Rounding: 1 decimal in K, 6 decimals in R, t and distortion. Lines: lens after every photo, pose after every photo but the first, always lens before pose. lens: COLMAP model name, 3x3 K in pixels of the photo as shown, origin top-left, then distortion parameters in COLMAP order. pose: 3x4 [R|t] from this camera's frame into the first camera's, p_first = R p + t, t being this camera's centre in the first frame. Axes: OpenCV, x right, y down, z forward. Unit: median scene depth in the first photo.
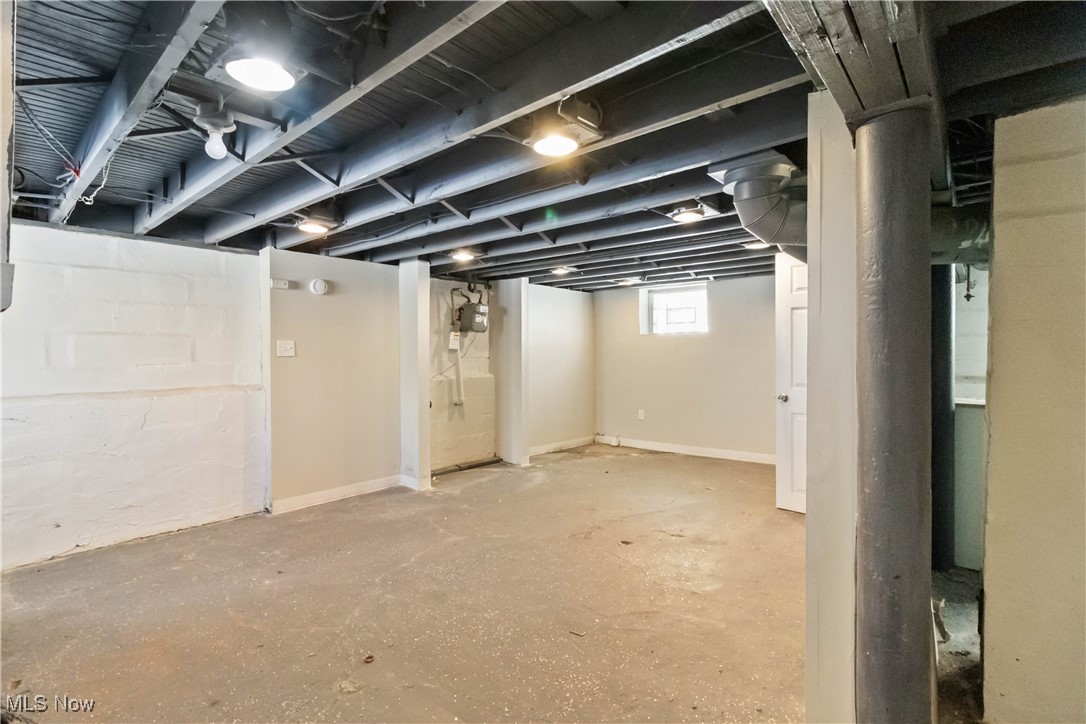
lens RADIAL K [[500.4, 0, 536.9], [0, 500.4, 352.3], [0, 0, 1]] dist [0.005175, -0.000343]
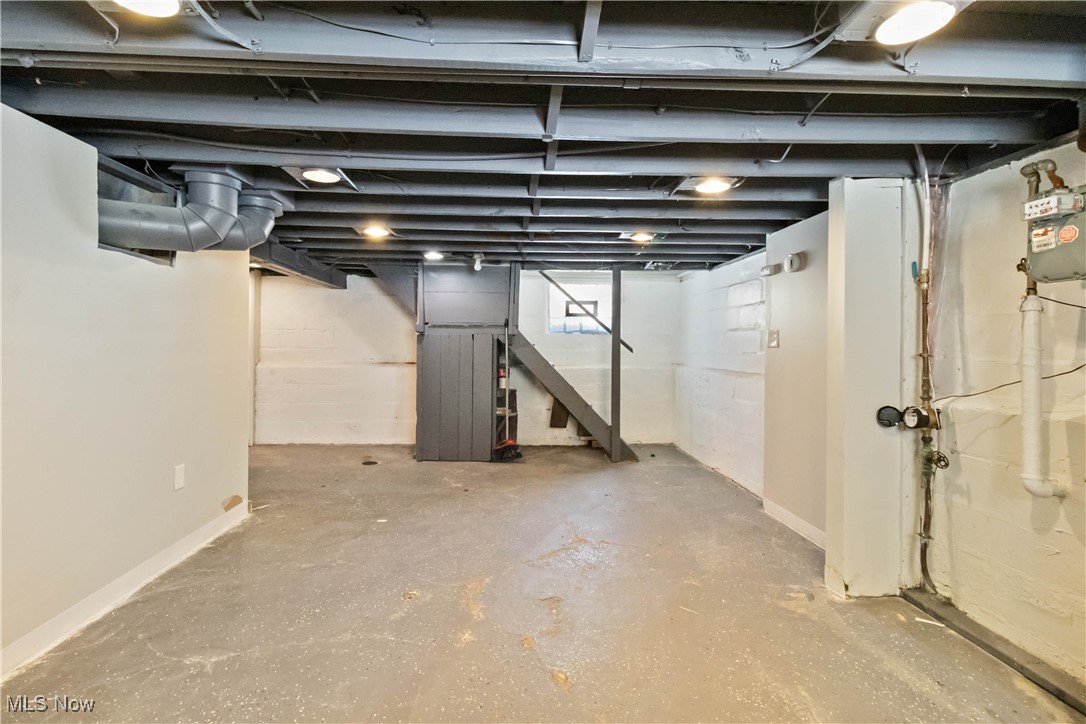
lens RADIAL K [[504.9, 0, 534.5], [0, 504.9, 342.2], [0, 0, 1]] dist [0.004097, 0.000232]
pose [[-0.708242, -0.006628, -0.705939, 0.431696], [-0.010941, 0.999939, 0.001588, 0.001832], [0.705885, 0.008849, -0.708271, 1.237465]]
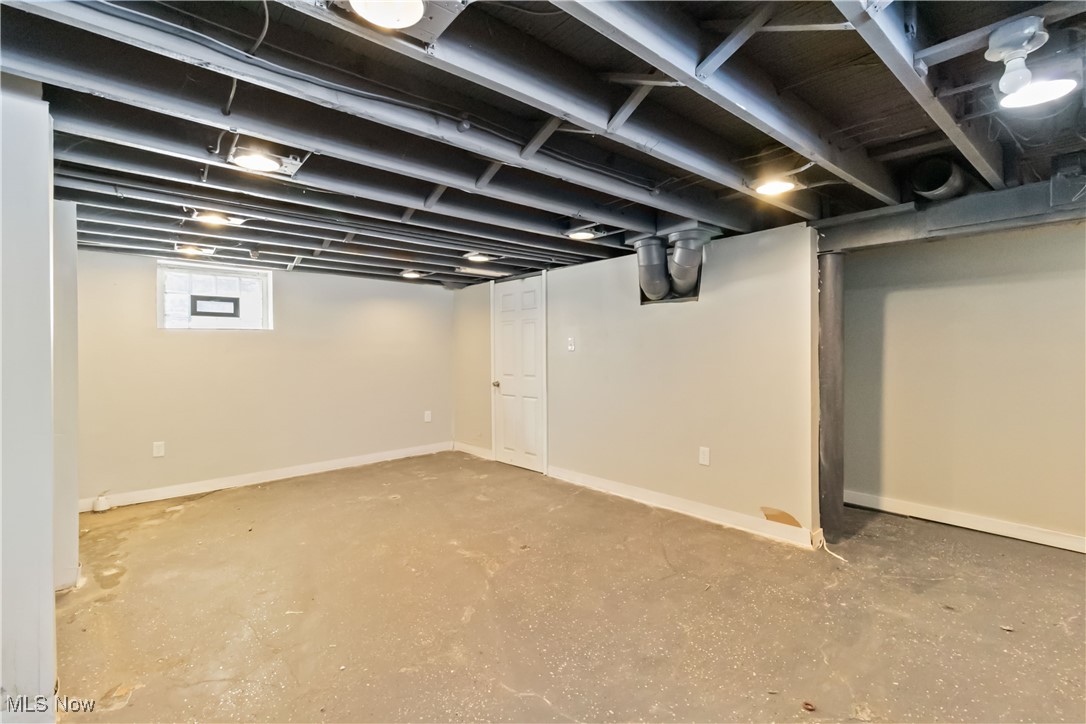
lens RADIAL K [[500.4, 0, 536.9], [0, 500.4, 352.3], [0, 0, 1]] dist [0.005175, -0.000343]
pose [[0.132449, -0.001236, 0.991189, -0.583238], [0.007503, 0.999972, 0.000244, 0.000549], [-0.991161, 0.007404, 0.132455, 0.632420]]
